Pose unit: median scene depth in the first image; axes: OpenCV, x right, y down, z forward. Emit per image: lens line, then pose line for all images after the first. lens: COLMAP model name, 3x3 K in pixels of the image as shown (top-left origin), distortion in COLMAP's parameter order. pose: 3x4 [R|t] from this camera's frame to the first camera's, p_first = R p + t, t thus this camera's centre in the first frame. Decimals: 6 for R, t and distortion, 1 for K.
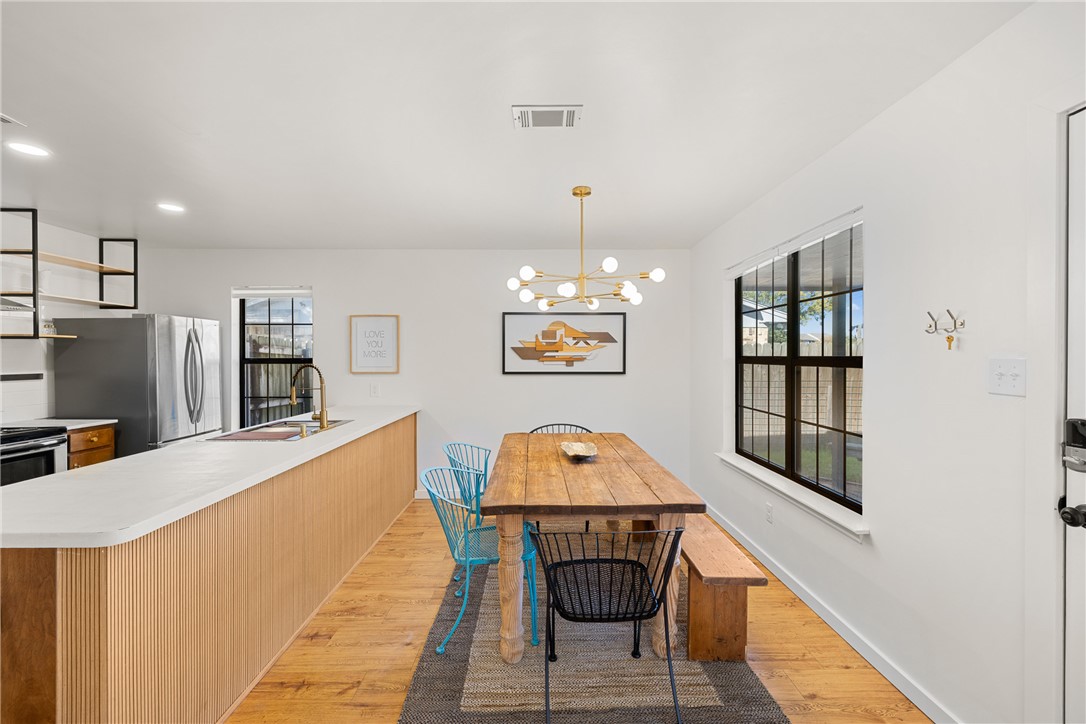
lens RADIAL K [[467.1, 0, 542.2], [0, 467.1, 358.4], [0, 0, 1]] dist [-0.002835, 0.000018]
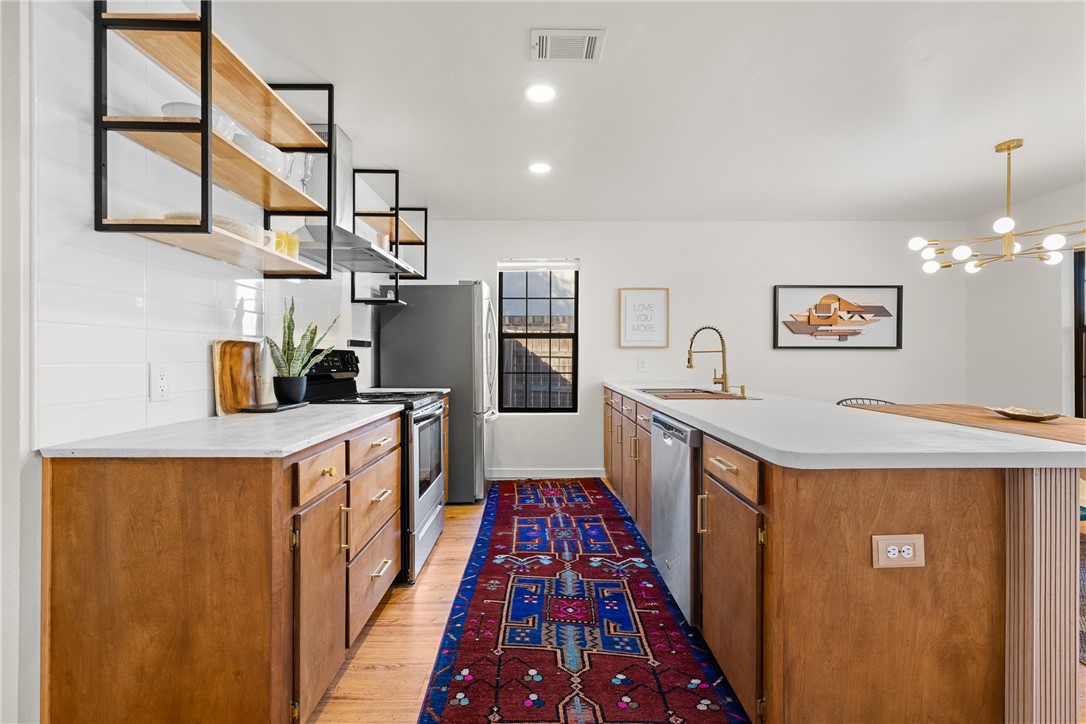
lens RADIAL K [[467.1, 0, 544.5], [0, 467.1, 355.9], [0, 0, 1]] dist [-0.002835, 0.000018]
pose [[0.999950, 0.000873, -0.009927, -0.557982], [-0.000900, 0.999996, -0.002645, 0.051800], [0.009924, 0.002654, 0.999947, 0.019420]]
